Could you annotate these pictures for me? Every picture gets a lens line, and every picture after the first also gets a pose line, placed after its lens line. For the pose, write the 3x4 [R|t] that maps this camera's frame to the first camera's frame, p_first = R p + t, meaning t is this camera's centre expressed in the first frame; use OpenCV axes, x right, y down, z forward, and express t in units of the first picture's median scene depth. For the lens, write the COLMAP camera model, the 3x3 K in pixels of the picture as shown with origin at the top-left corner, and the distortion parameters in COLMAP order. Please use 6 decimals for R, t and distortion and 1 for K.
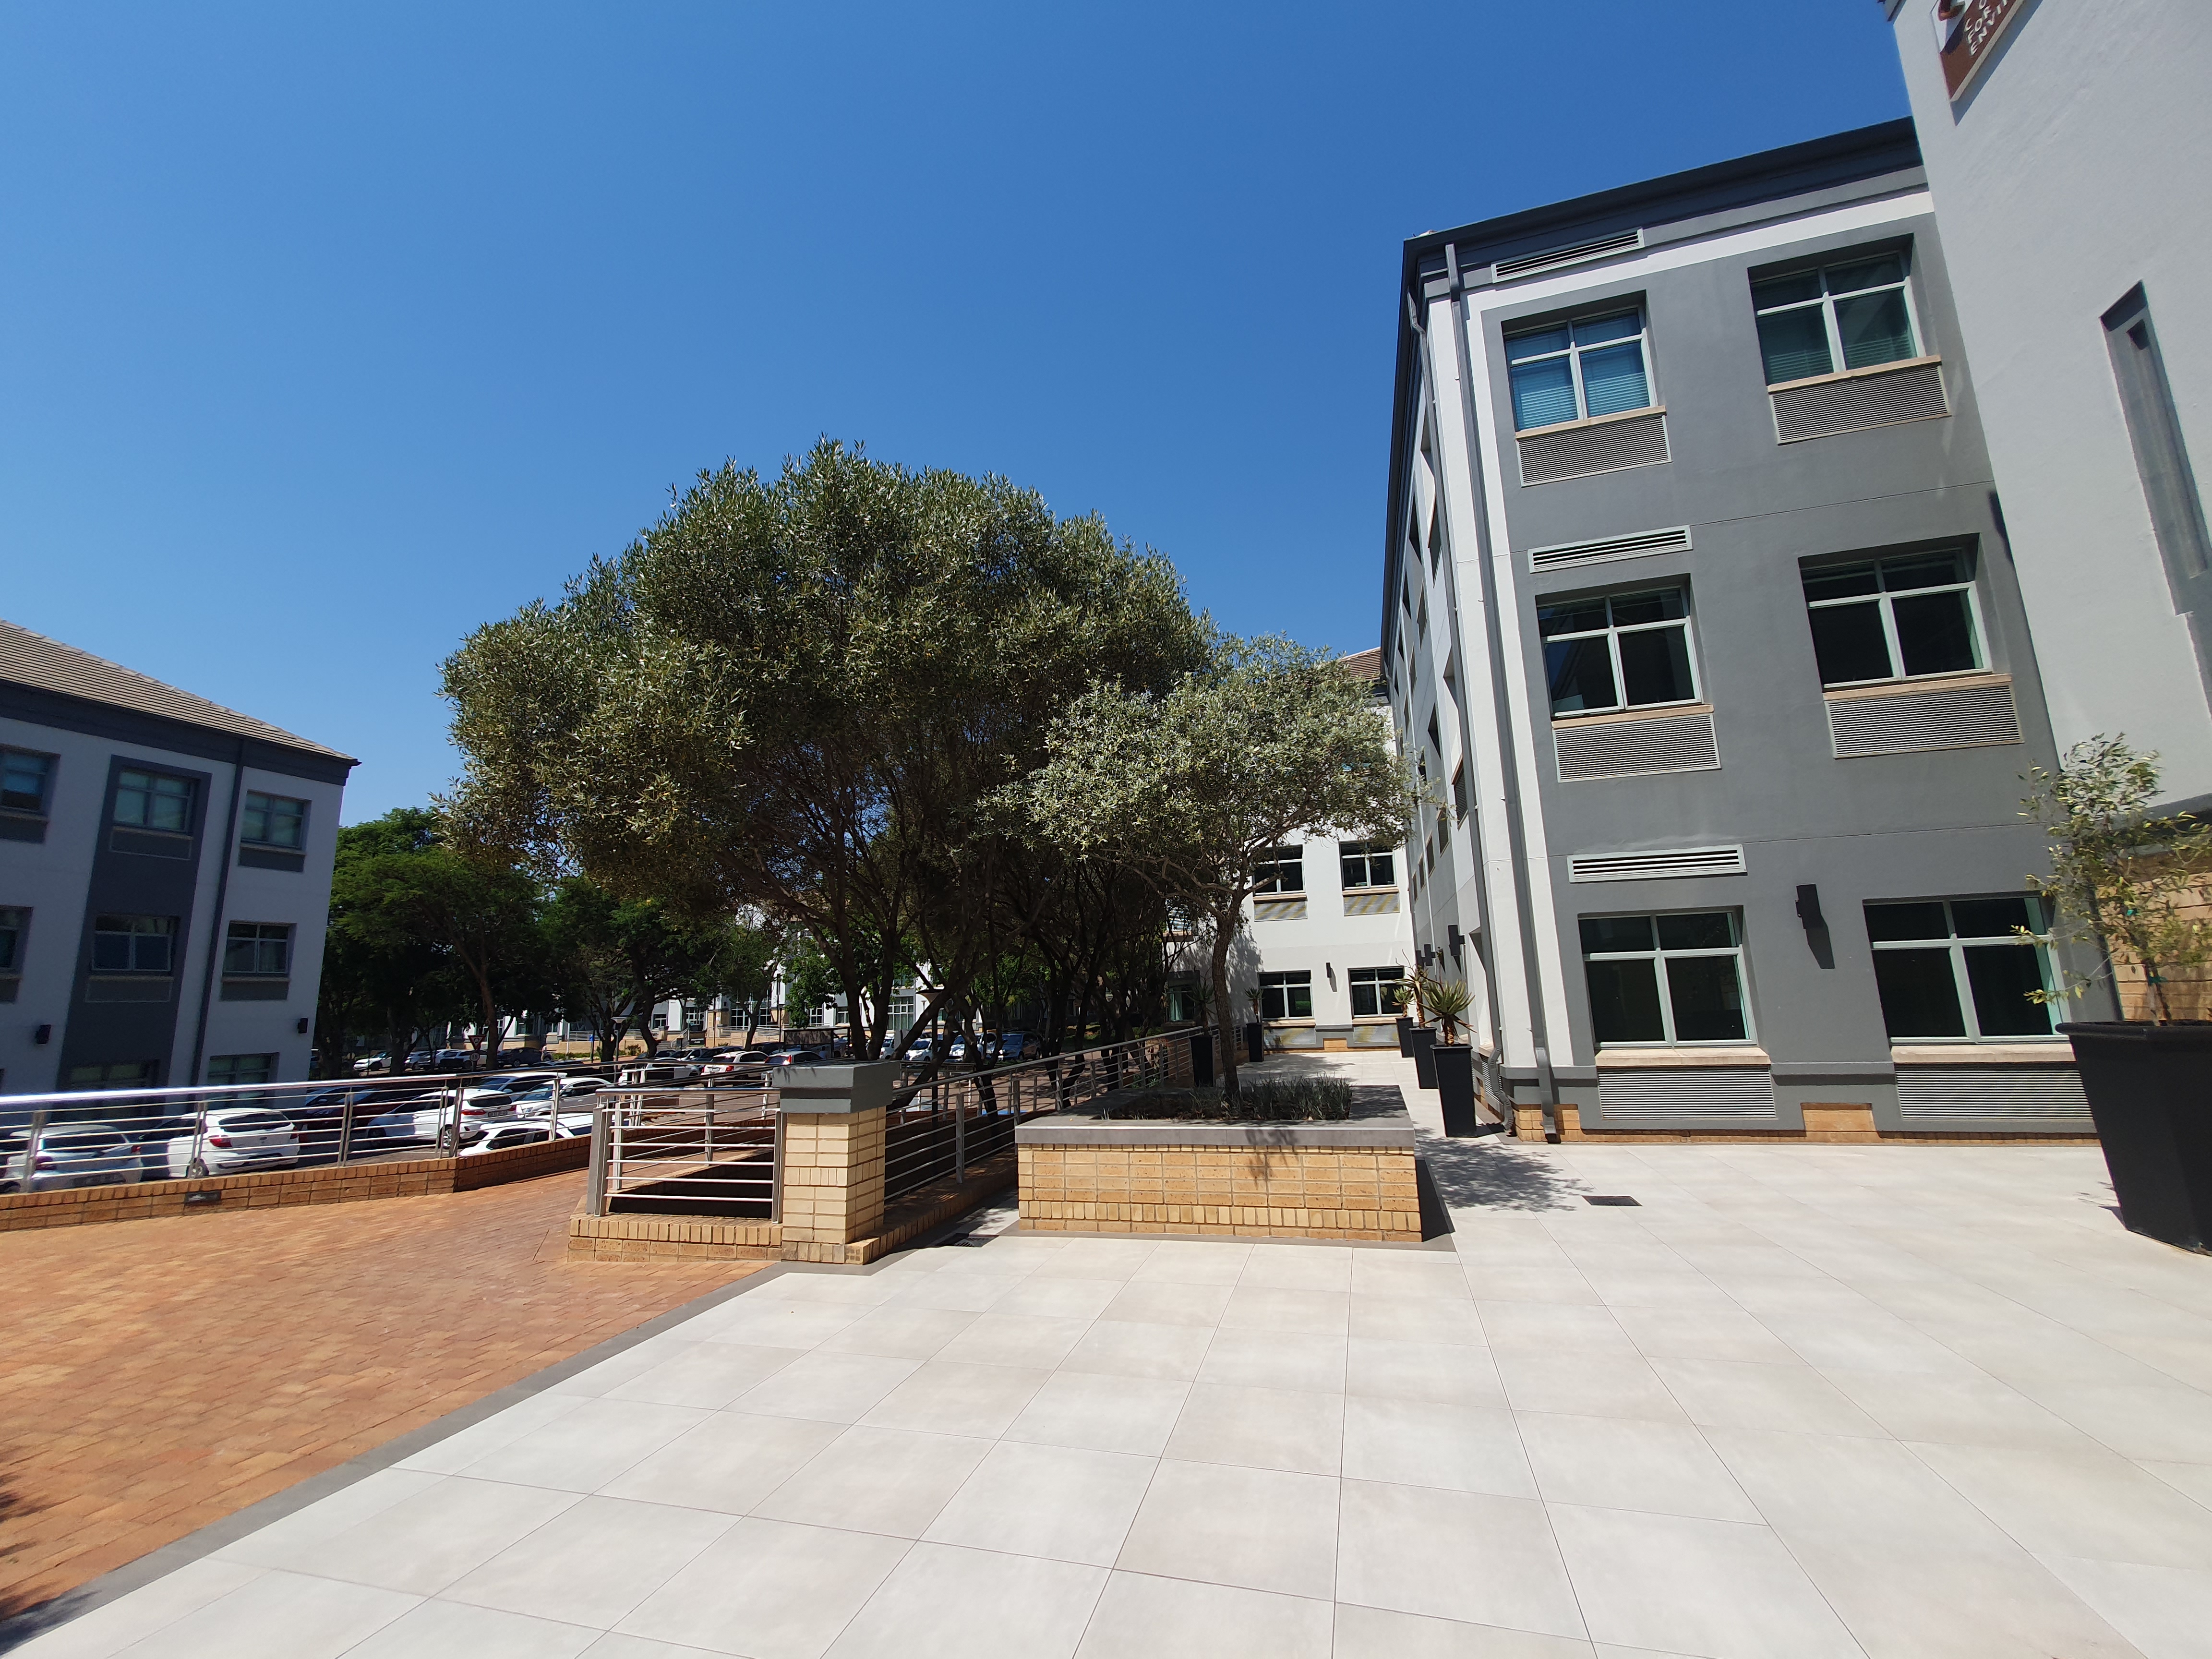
lens RADIAL K [[871.1, 0, 1123.3], [0, 871.1, 855.1], [0, 0, 1]] dist [0.007112, -0.000278]
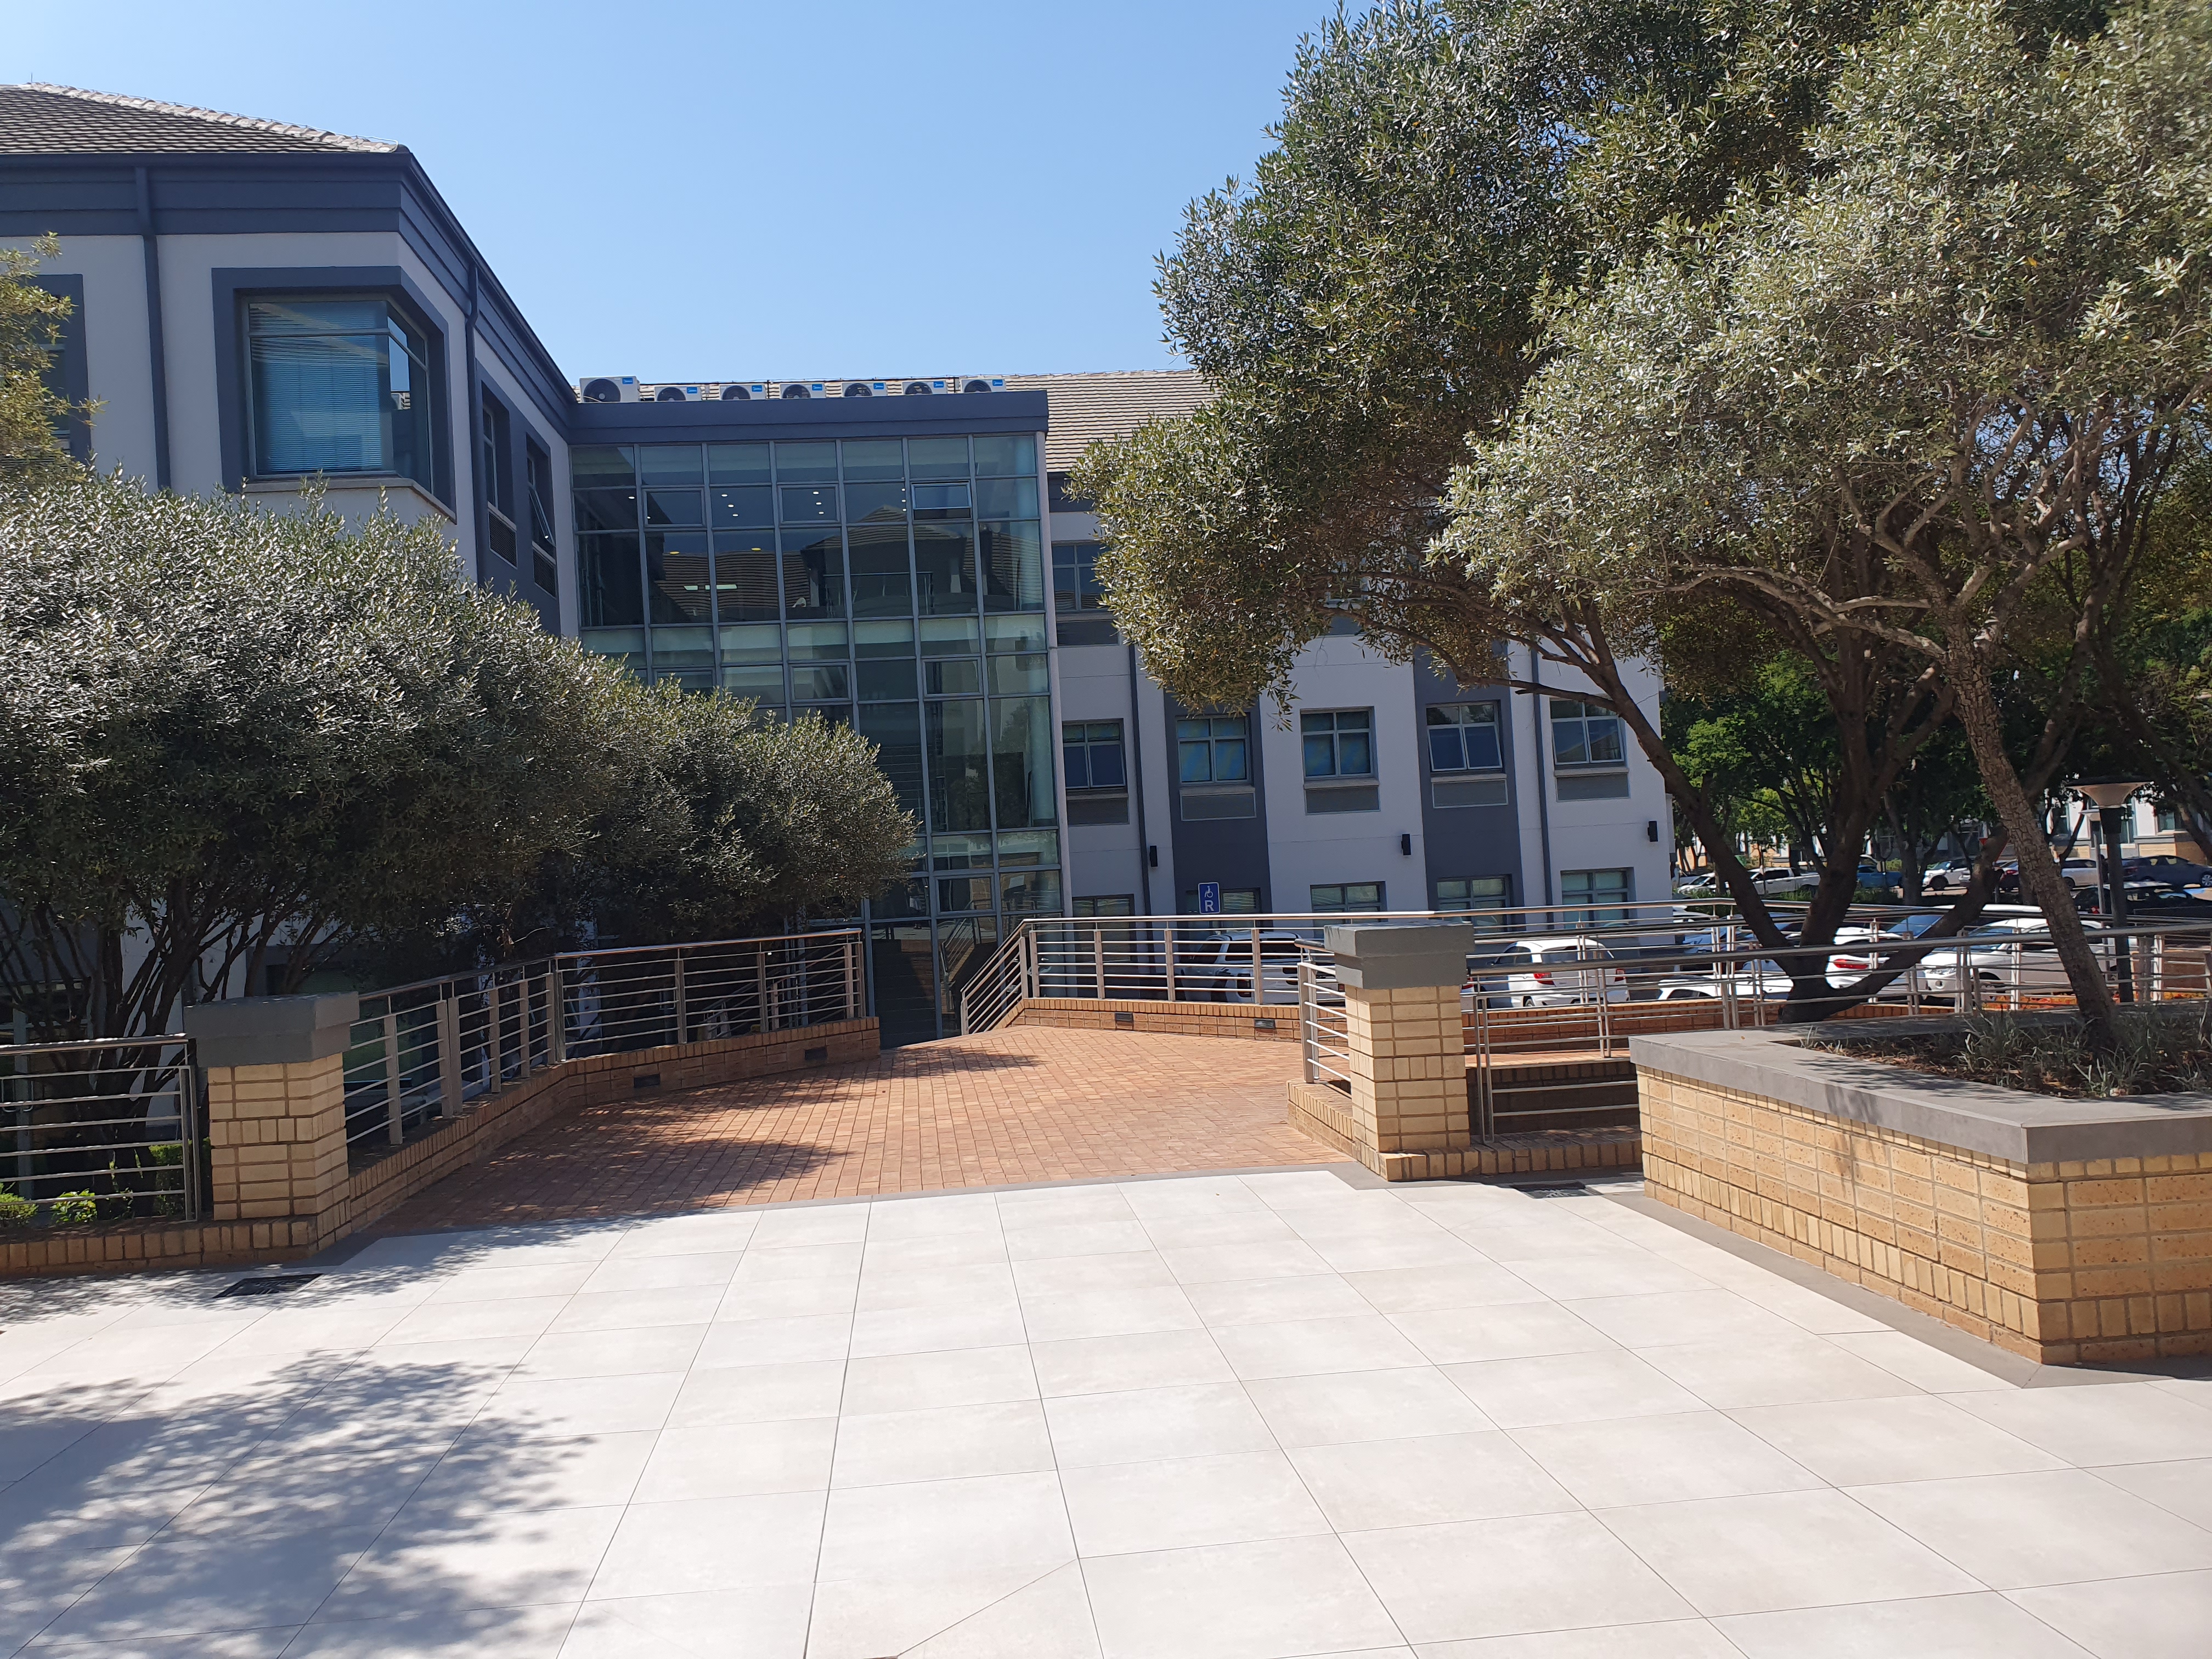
lens RADIAL K [[1746.7, 0, 1083.4], [0, 1746.7, 841.9], [0, 0, 1]] dist [0.046911, -0.044680]
pose [[0.352151, 0.001843, -0.935941, 0.325209], [0.196393, 0.977590, 0.075819, 0.001494], [0.915106, -0.210512, 0.343898, 0.086520]]
